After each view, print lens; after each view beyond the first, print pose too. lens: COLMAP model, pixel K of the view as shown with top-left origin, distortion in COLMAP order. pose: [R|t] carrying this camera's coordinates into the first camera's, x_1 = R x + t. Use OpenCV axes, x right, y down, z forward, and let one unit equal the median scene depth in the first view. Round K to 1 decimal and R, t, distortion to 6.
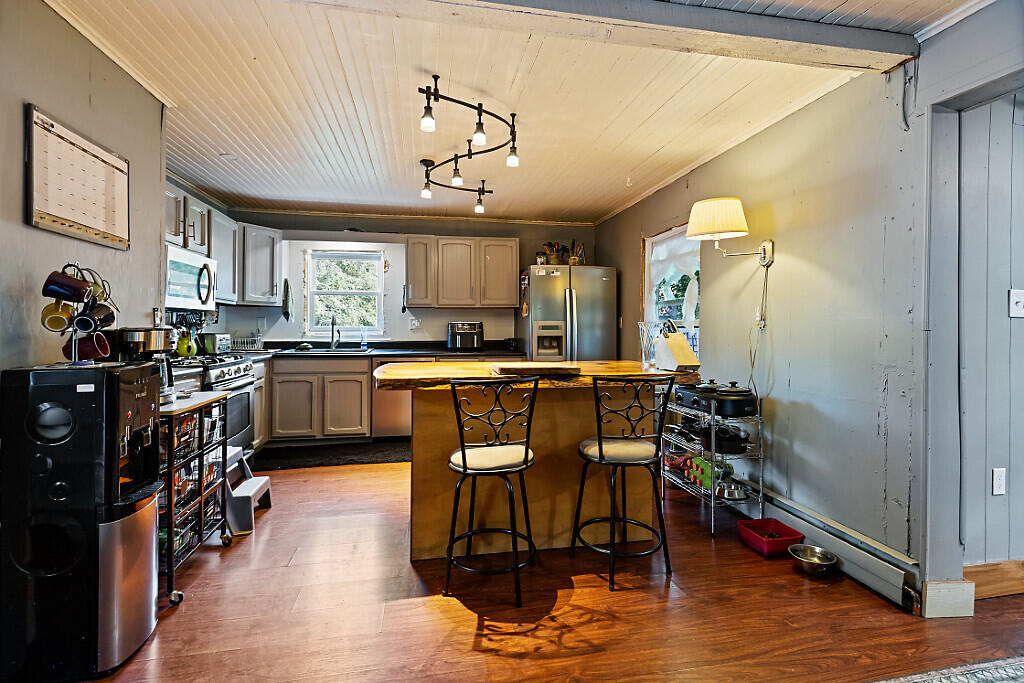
lens RADIAL K [[460.6, 0, 509.6], [0, 460.6, 327.1], [0, 0, 1]] dist [0.005113, -0.002502]
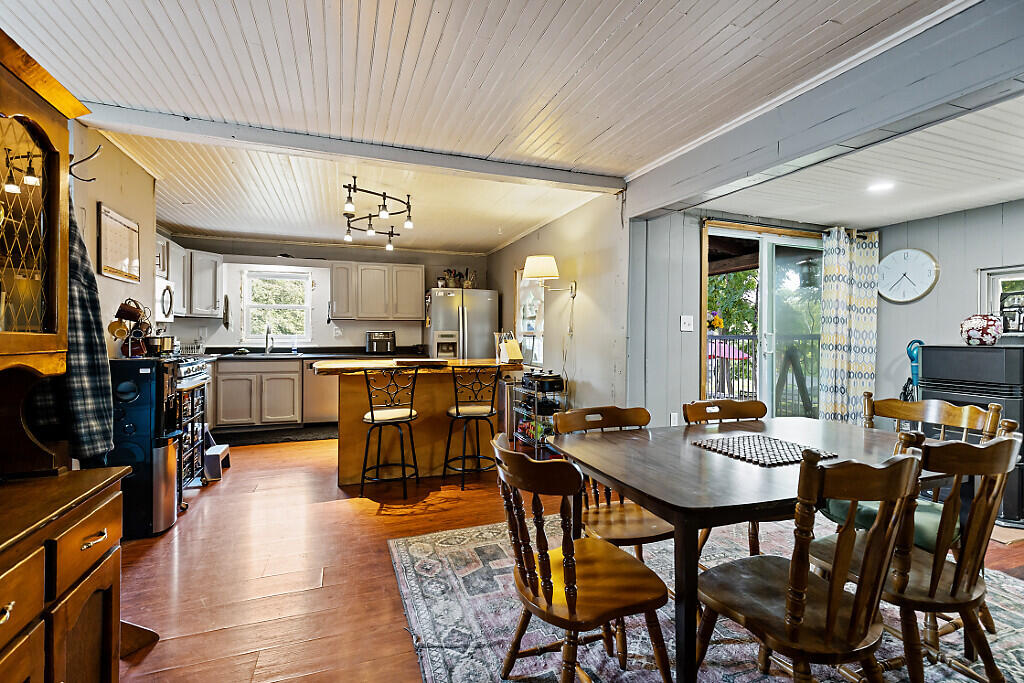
lens RADIAL K [[460.6, 0, 510.9], [0, 460.6, 339.1], [0, 0, 1]] dist [0.005113, -0.002502]
pose [[0.986916, 0.000240, 0.161235, 0.066199], [-0.001704, 0.999959, 0.008940, -0.002429], [-0.161226, -0.009098, 0.986876, -0.377432]]
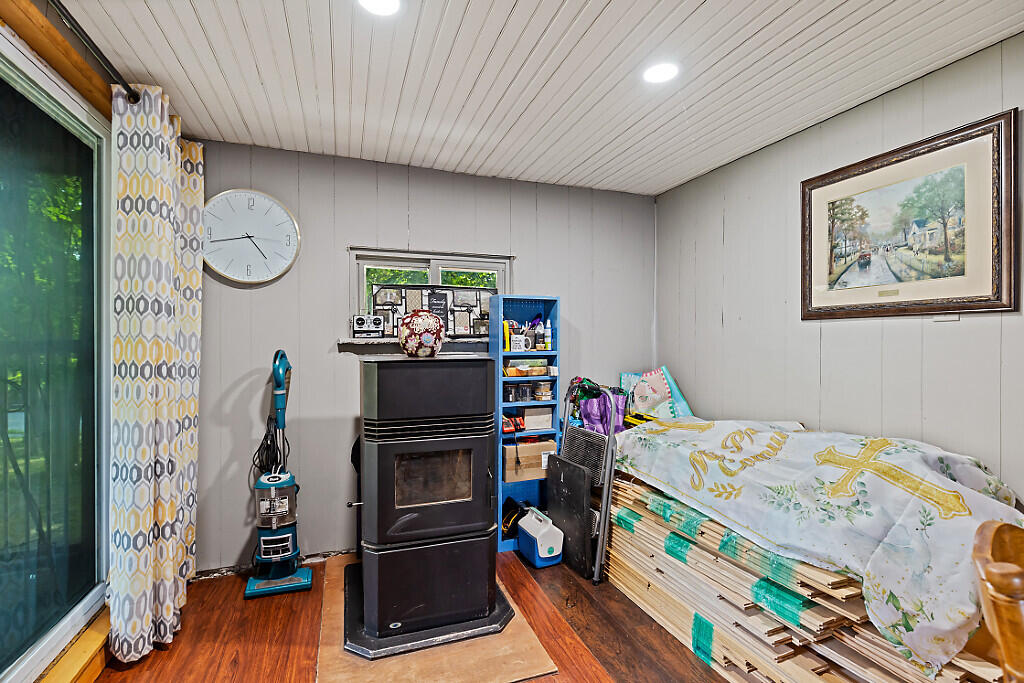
lens RADIAL K [[467.2, 0, 512.8], [0, 467.2, 346.1], [0, 0, 1]] dist [0.000765, -0.001085]
pose [[-0.159119, -0.005452, 0.987244, 0.480854], [0.004536, 0.999970, 0.006254, -0.000558], [-0.987249, 0.005473, -0.159090, 0.300044]]
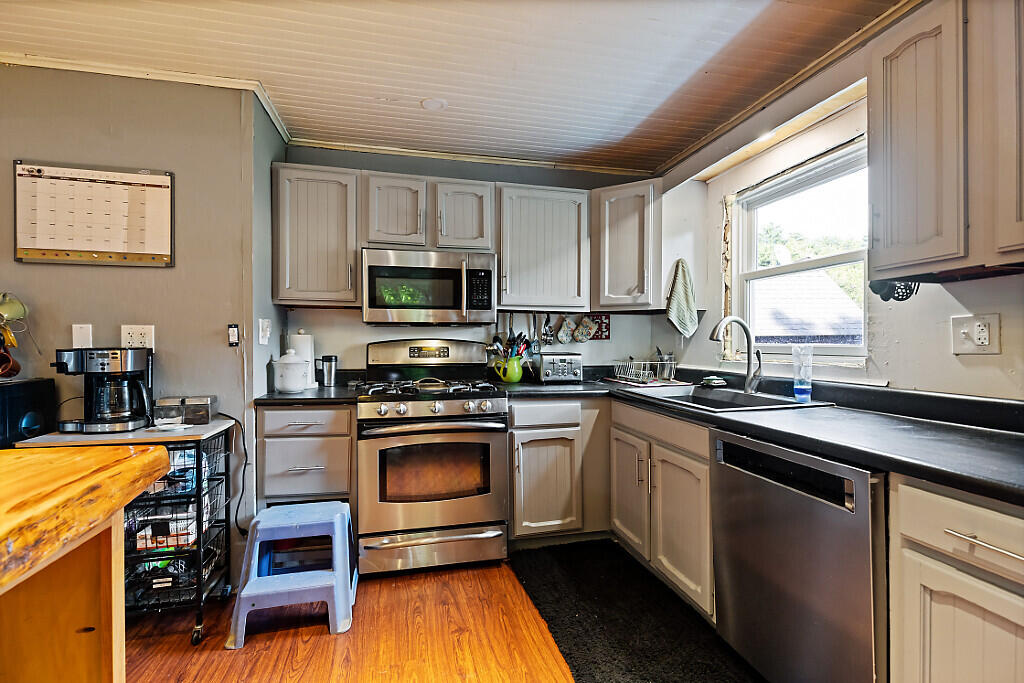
lens RADIAL K [[460.6, 0, 508.1], [0, 460.6, 345.6], [0, 0, 1]] dist [0.005113, -0.002502]
pose [[0.041883, 0.006417, -0.999102, 0.092477], [0.000875, 0.999979, 0.006460, -0.003668], [0.999122, -0.001145, 0.041877, 0.941153]]
